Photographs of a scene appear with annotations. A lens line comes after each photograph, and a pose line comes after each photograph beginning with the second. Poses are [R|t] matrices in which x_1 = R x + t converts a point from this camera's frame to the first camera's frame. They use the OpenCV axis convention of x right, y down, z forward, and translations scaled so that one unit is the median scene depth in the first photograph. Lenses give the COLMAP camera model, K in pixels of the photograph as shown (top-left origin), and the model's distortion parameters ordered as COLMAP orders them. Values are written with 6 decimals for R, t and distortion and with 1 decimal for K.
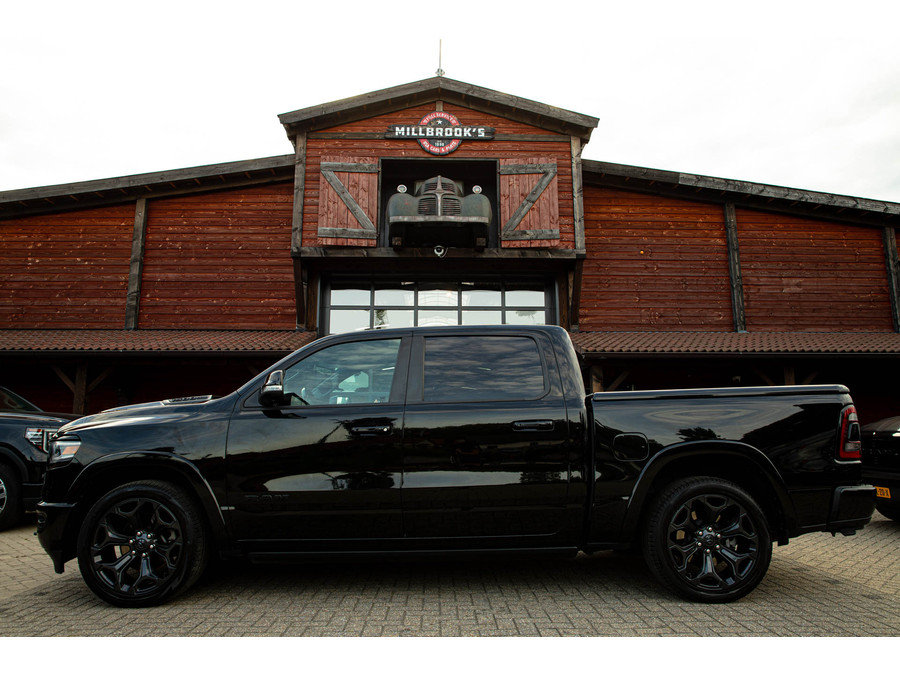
lens RADIAL K [[633.1, 0, 450.0], [0, 633.1, 337.5], [0, 0, 1]] dist [-0.103114, 0.083812]
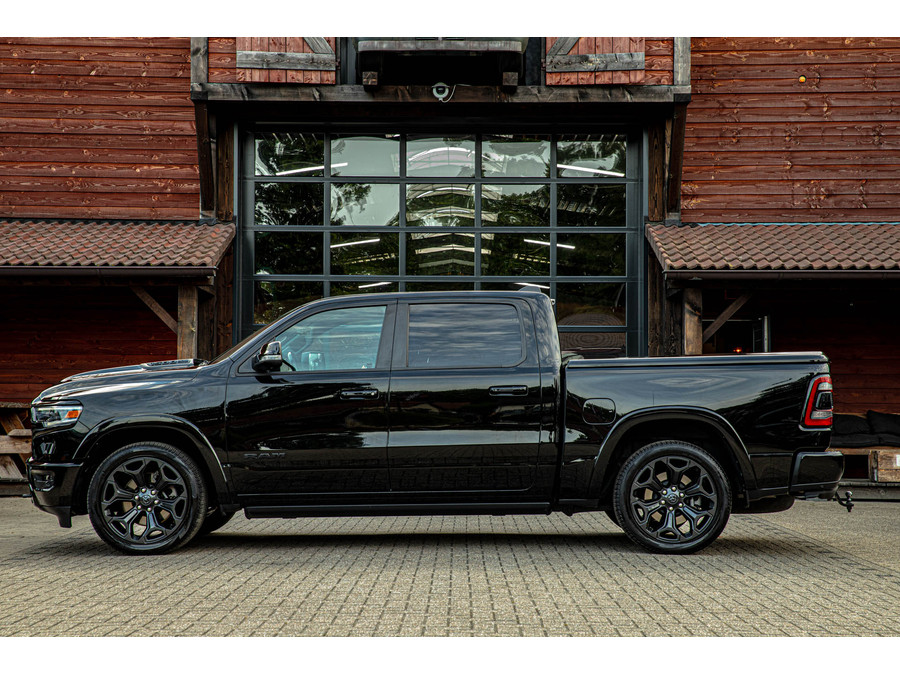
lens RADIAL K [[1707.4, 0, 450.0], [0, 1707.4, 337.5], [0, 0, 1]] dist [0.179559, 0.545768]
pose [[0.999603, 0.003651, -0.027945, 0.036114], [-0.000267, 0.992755, 0.120158, -0.097143], [0.028181, -0.120102, 0.992361, -0.609017]]
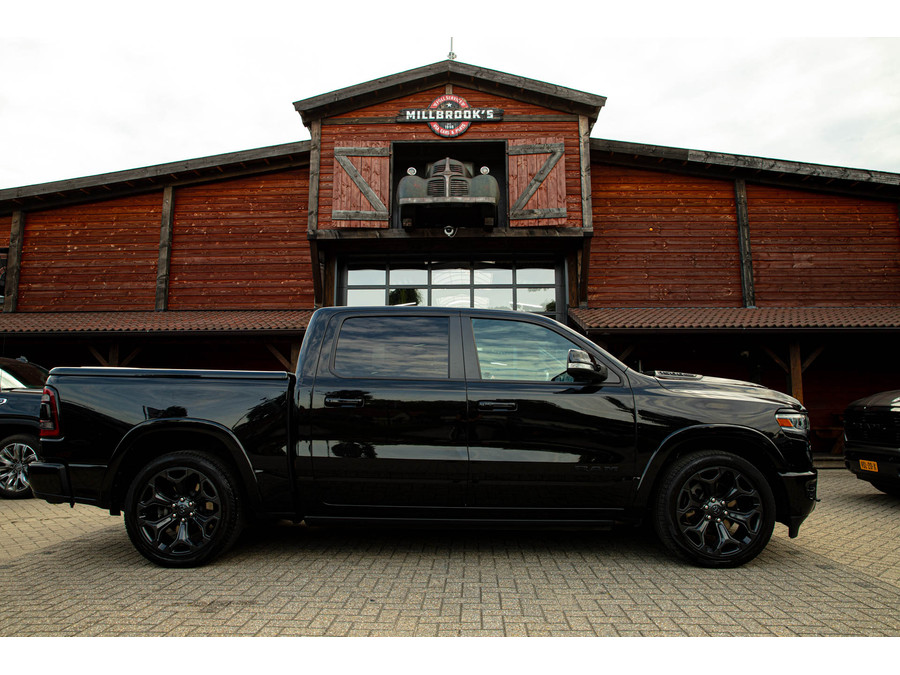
lens RADIAL K [[613.7, 0, 450.0], [0, 613.7, 337.5], [0, 0, 1]] dist [-0.111594, 0.079275]
pose [[0.998248, -0.007205, -0.058725, 0.040150], [0.009358, 0.999291, 0.036468, -0.000107], [0.058420, -0.036954, 0.997608, -0.000646]]
